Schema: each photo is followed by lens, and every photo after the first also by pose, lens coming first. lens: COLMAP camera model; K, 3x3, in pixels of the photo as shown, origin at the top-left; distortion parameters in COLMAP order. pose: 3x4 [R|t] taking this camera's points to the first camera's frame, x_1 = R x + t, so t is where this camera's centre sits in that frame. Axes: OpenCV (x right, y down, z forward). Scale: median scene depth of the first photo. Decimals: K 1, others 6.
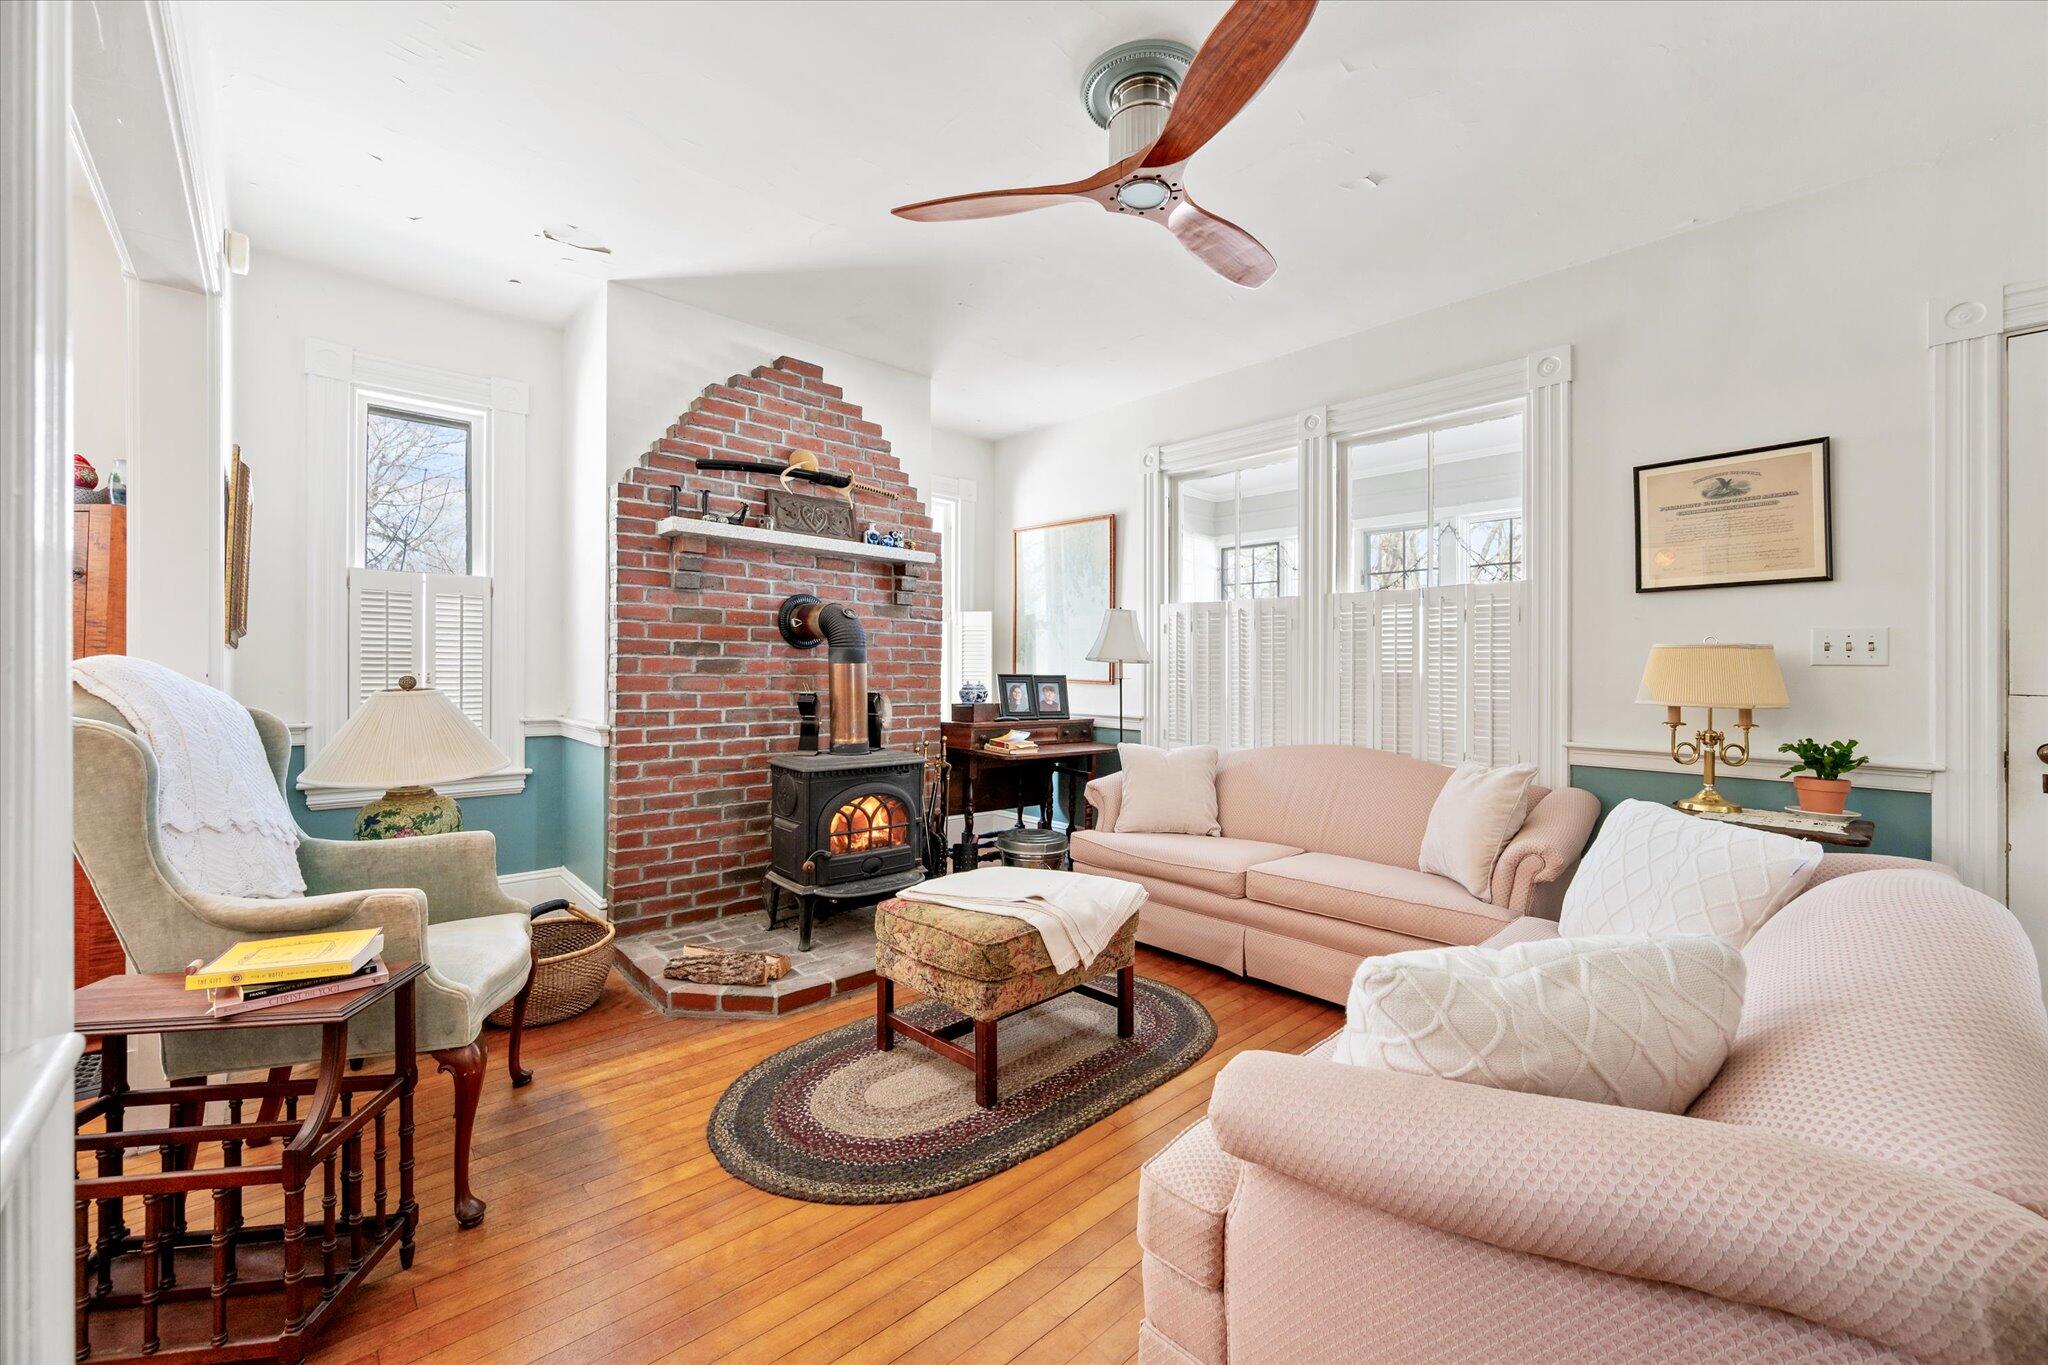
lens RADIAL K [[827.2, 0, 1015.2], [0, 827.2, 659.6], [0, 0, 1]] dist [0.000772, -0.000588]
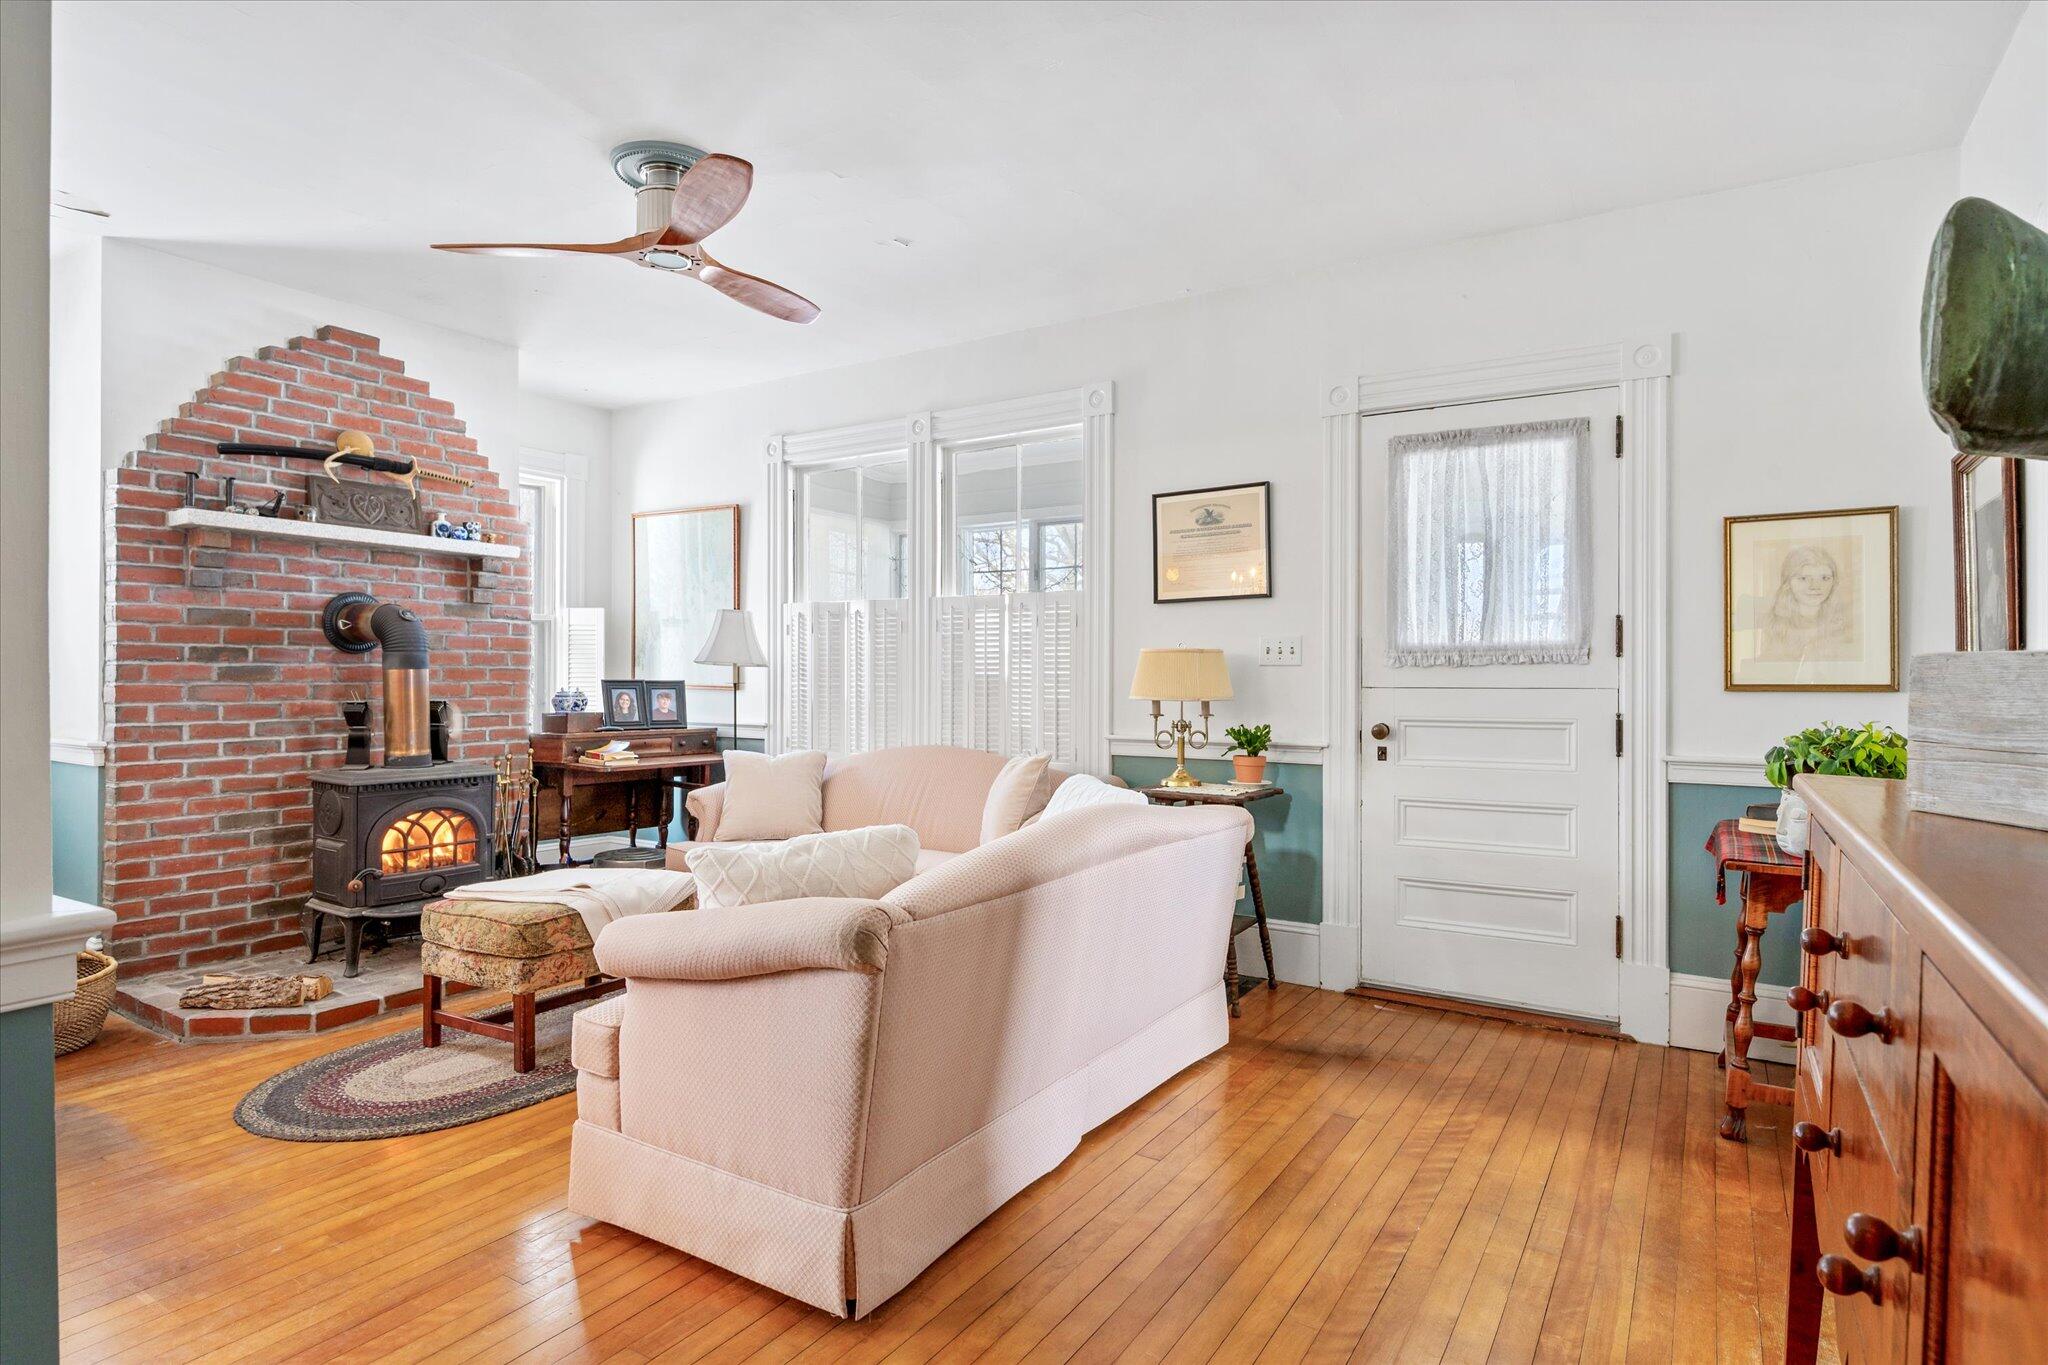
lens RADIAL K [[1148.9, 0, 1037.3], [0, 1148.9, 651.2], [0, 0, 1]] dist [0.000291, -0.001756]
pose [[0.967025, -0.003156, 0.254664, 0.158907], [0.004991, 0.999966, -0.006560, -0.003862], [-0.254634, 0.007615, 0.967007, -0.437210]]
